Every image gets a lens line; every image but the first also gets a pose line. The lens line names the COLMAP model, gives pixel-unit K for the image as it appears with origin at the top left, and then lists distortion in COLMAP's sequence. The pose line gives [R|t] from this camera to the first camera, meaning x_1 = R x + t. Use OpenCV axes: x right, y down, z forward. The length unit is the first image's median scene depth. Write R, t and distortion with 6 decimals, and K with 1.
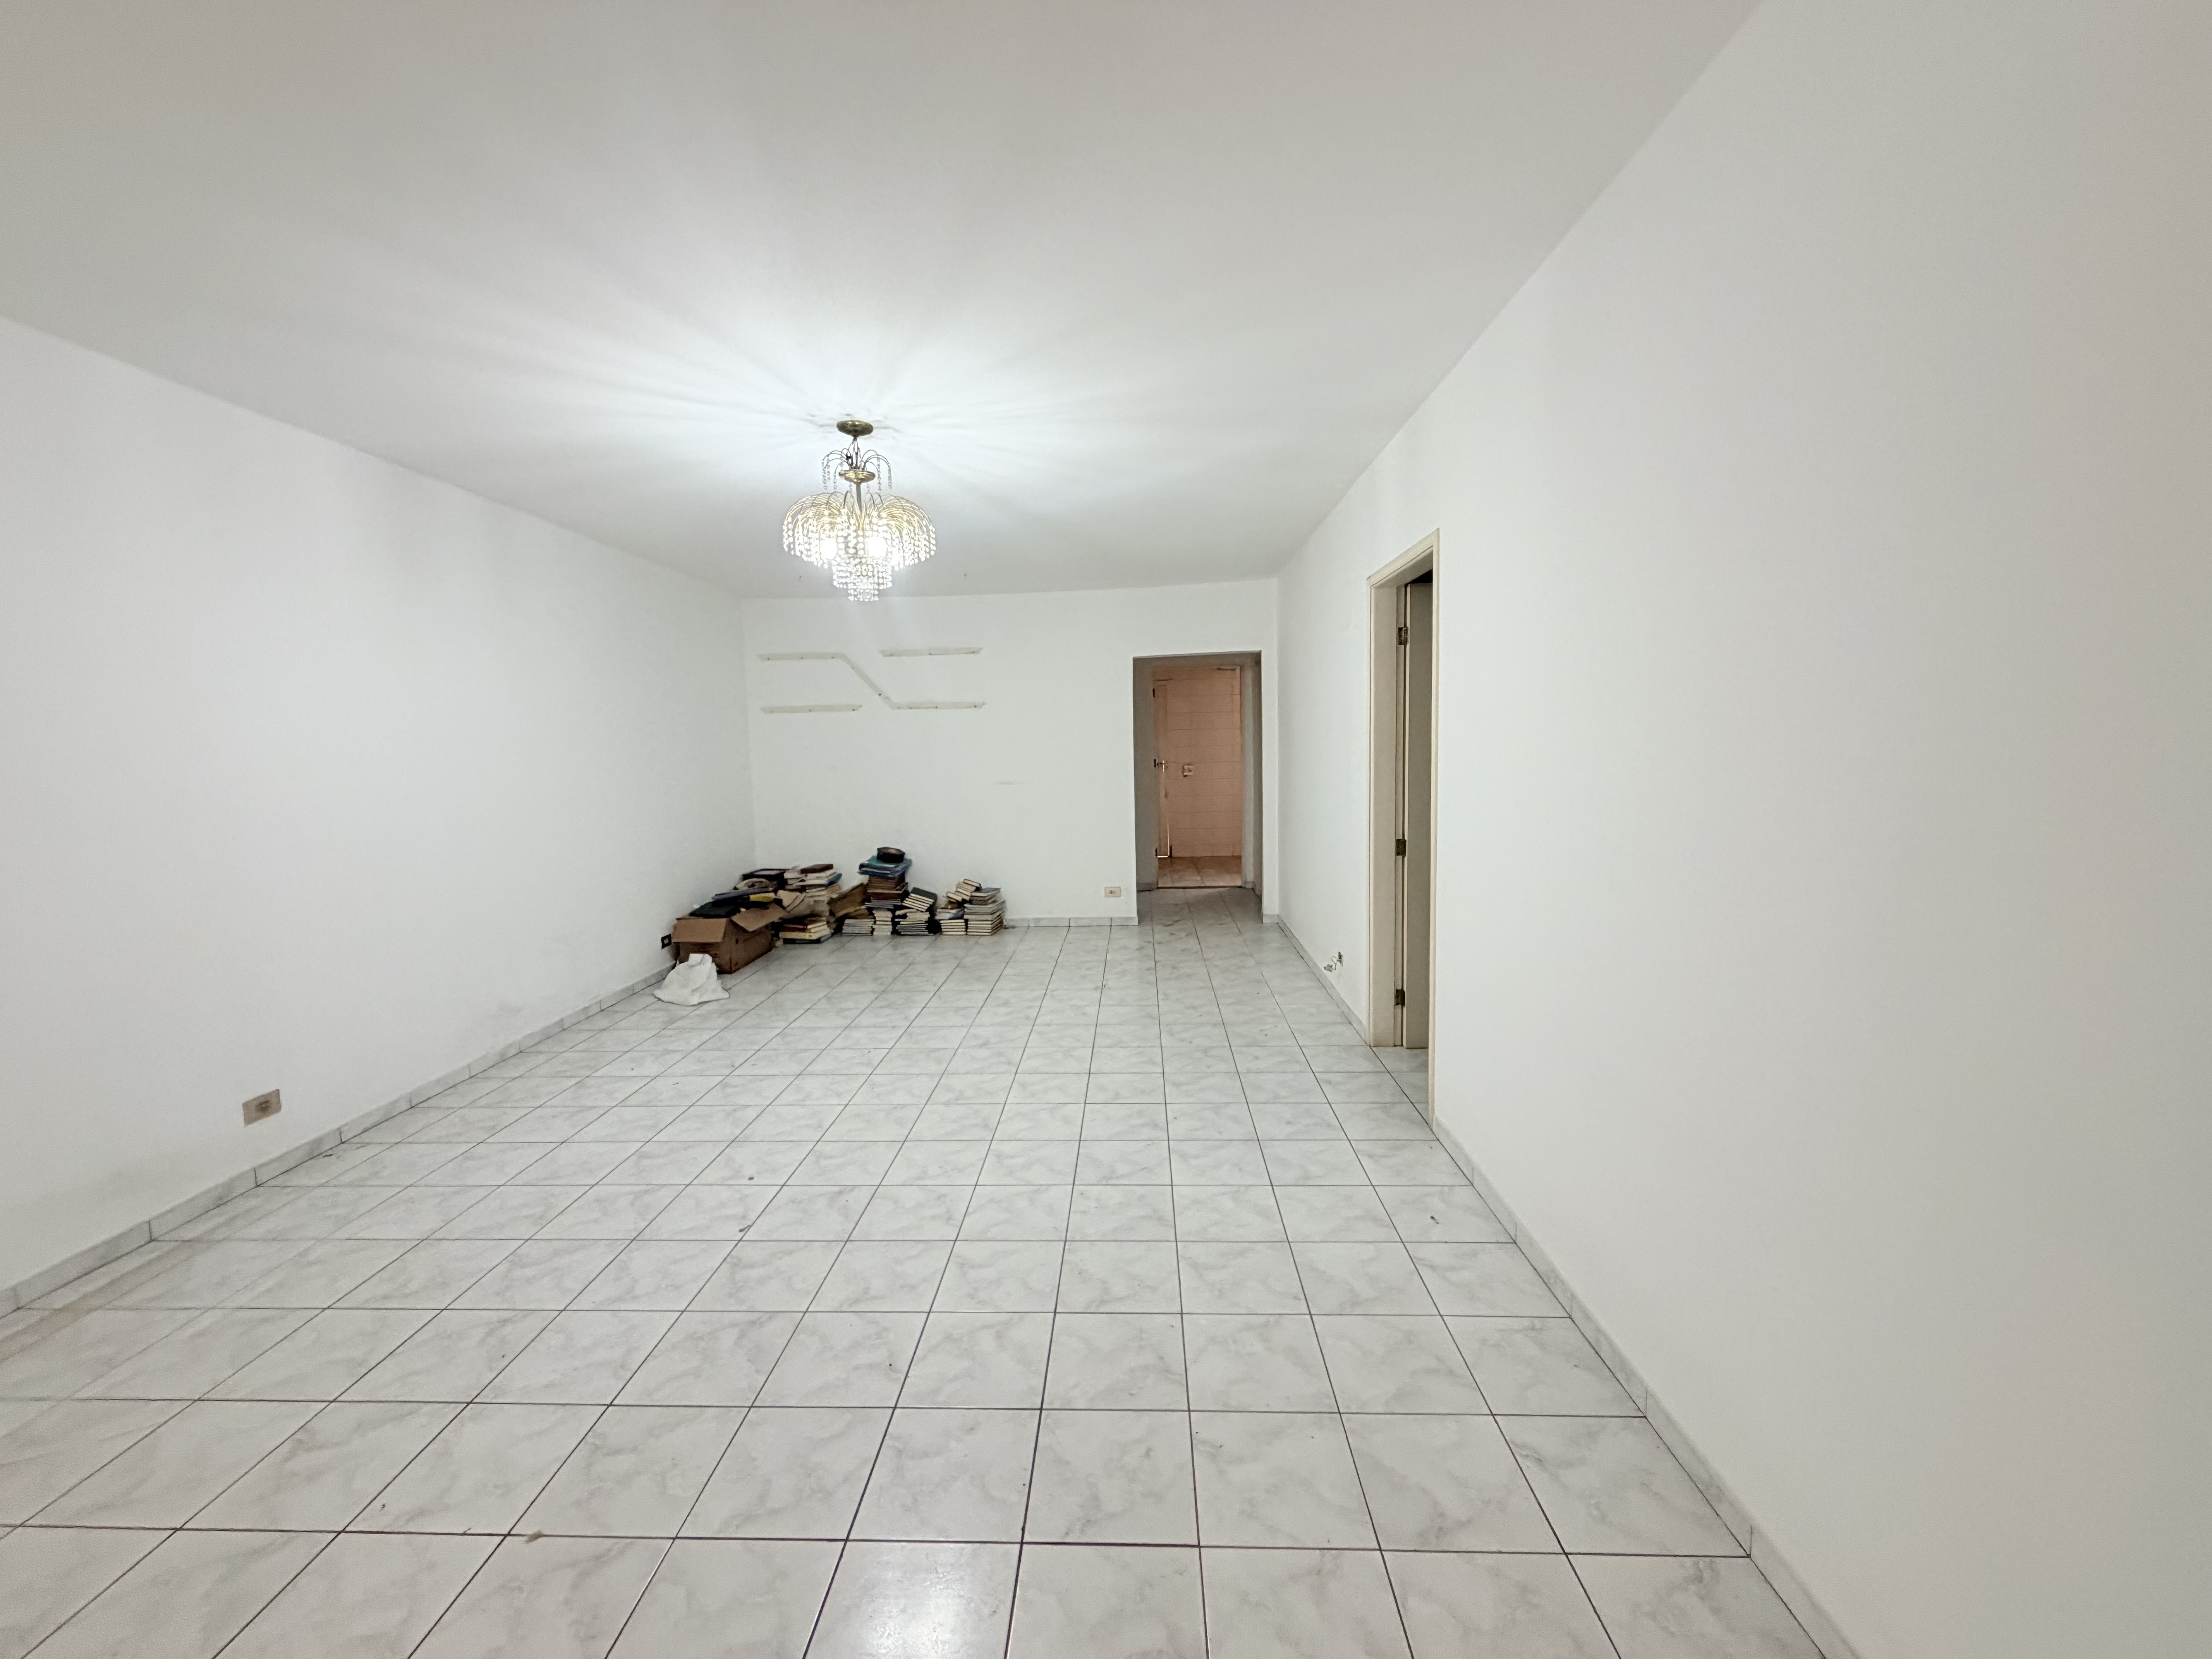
lens RADIAL K [[891.3, 0, 1095.6], [0, 891.3, 831.4], [0, 0, 1]] dist [-0.000393, 0.000060]
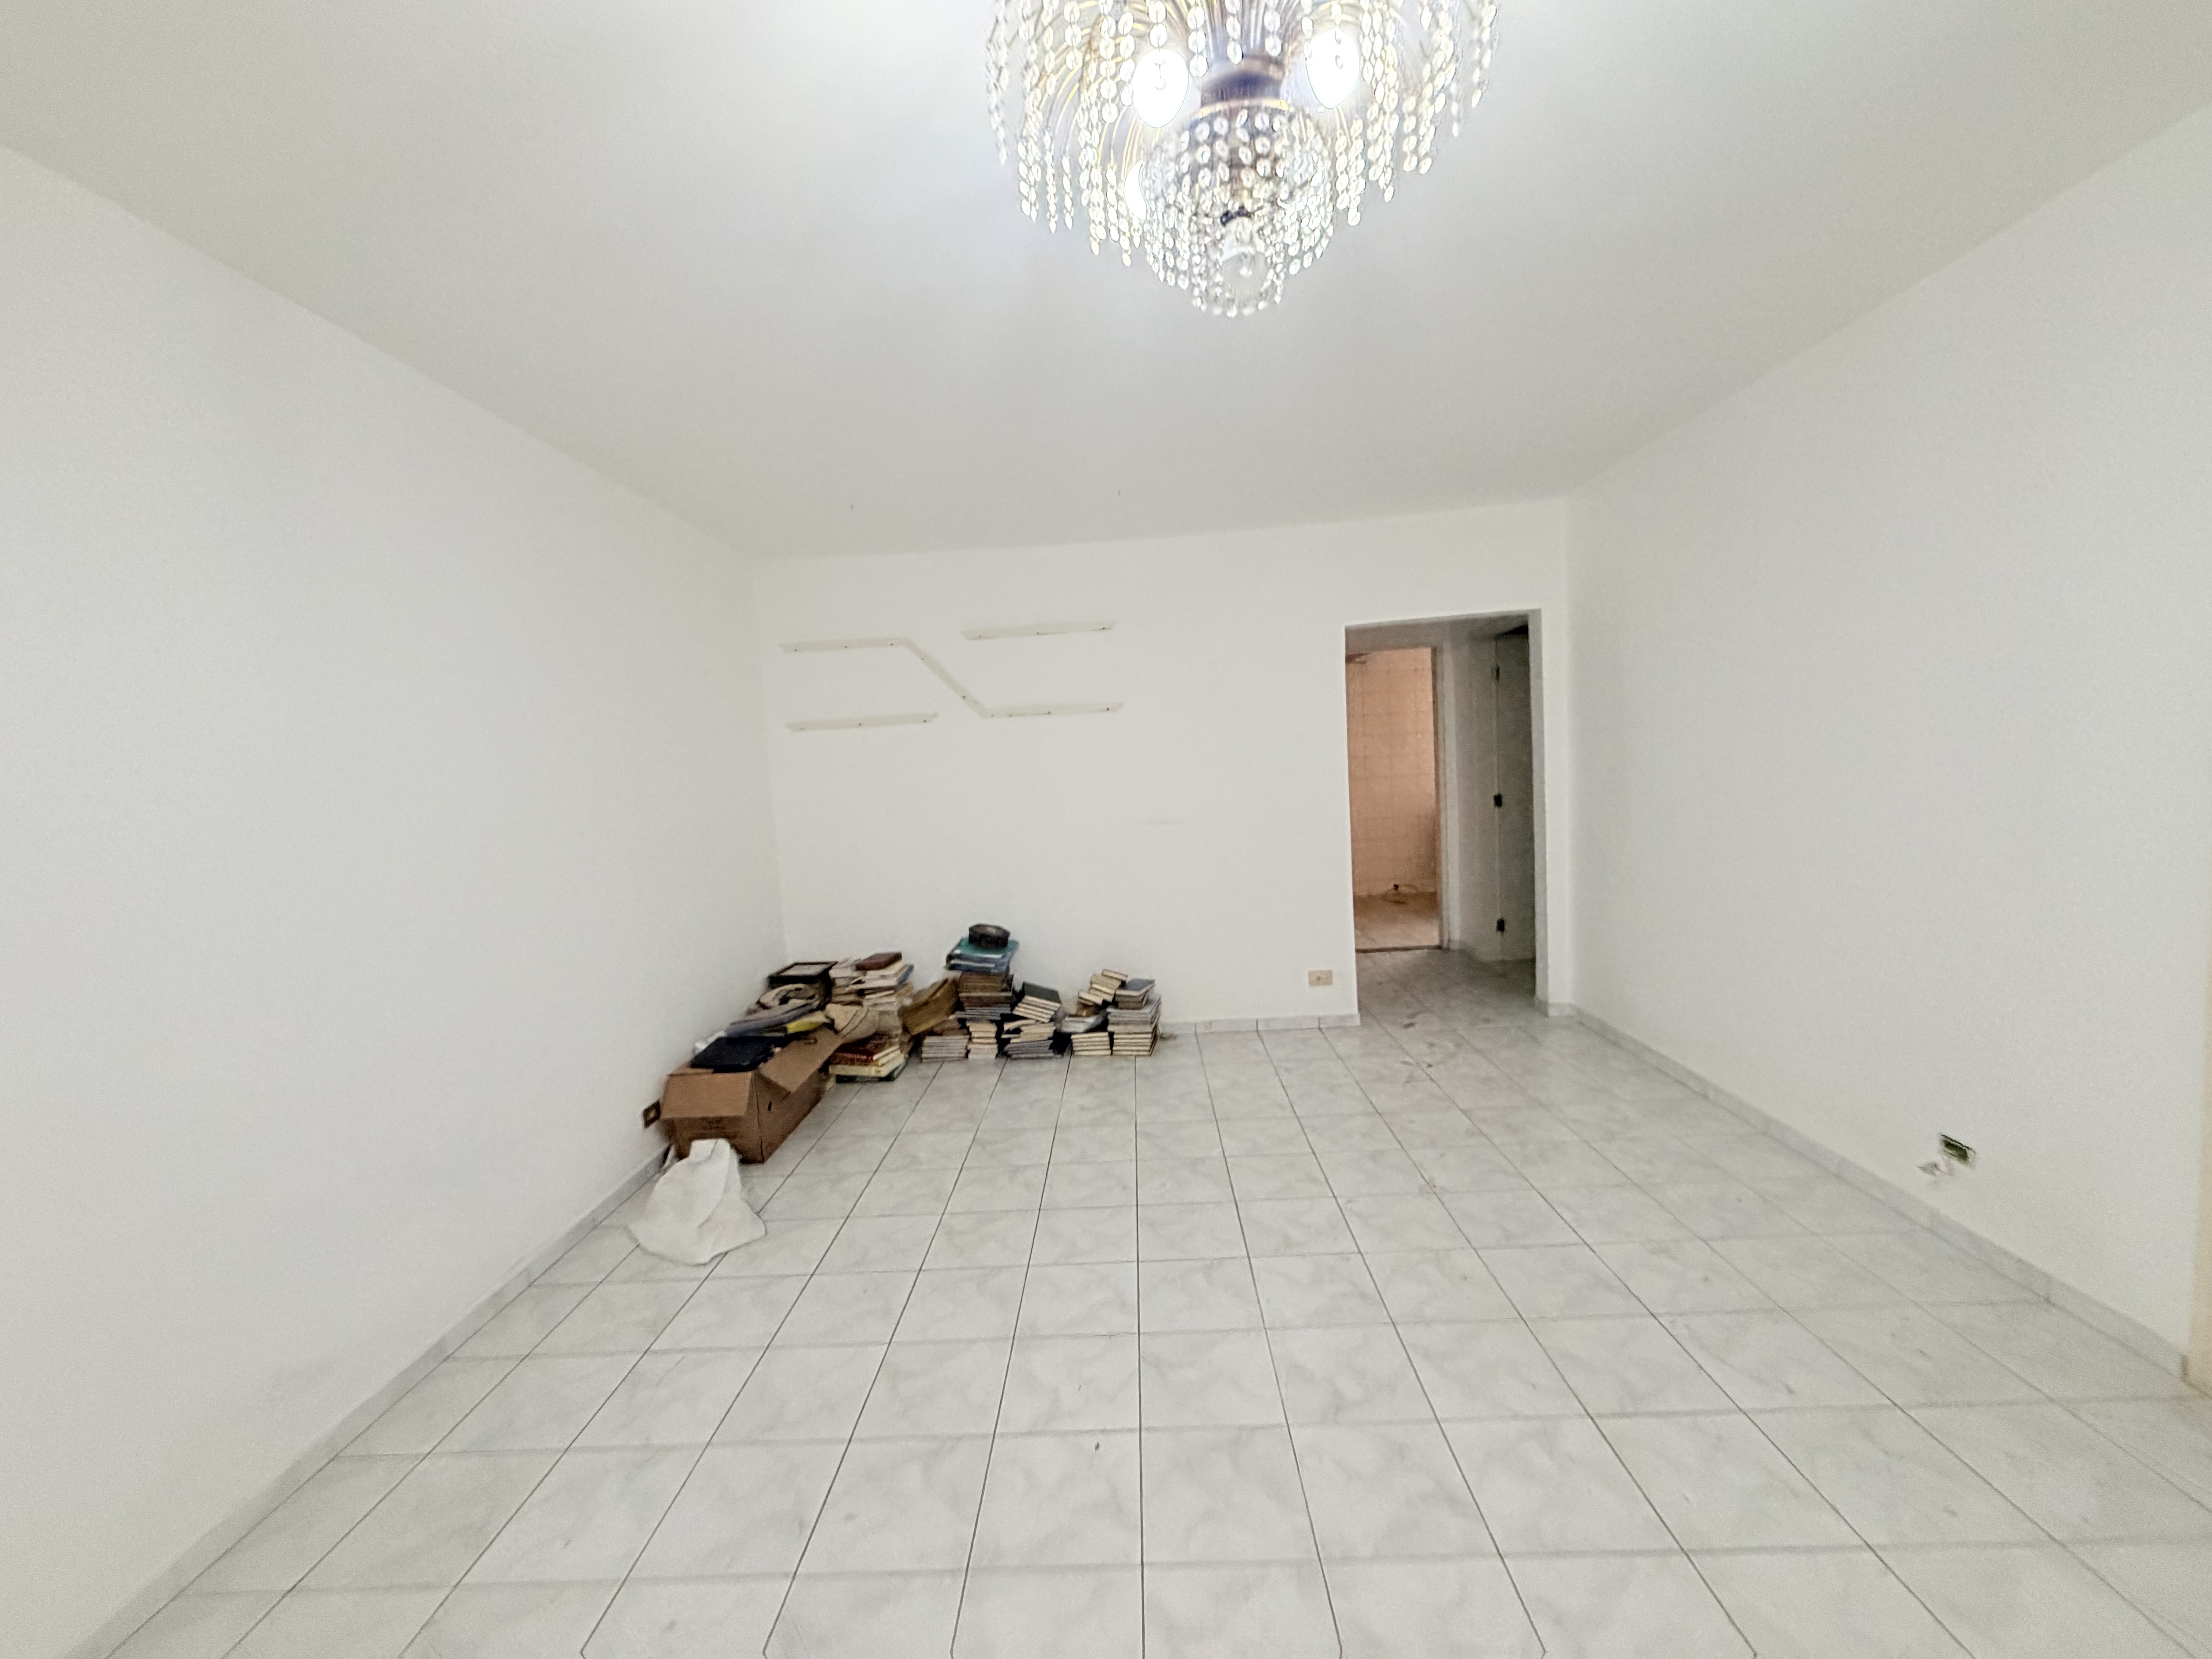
lens RADIAL K [[891.3, 0, 1104.1], [0, 891.3, 839.1], [0, 0, 1]] dist [-0.000393, 0.000060]
pose [[0.999203, -0.037879, 0.012595, -0.244704], [0.038053, 0.999180, -0.013857, -0.055464], [-0.012059, 0.014325, 0.999825, 0.541657]]
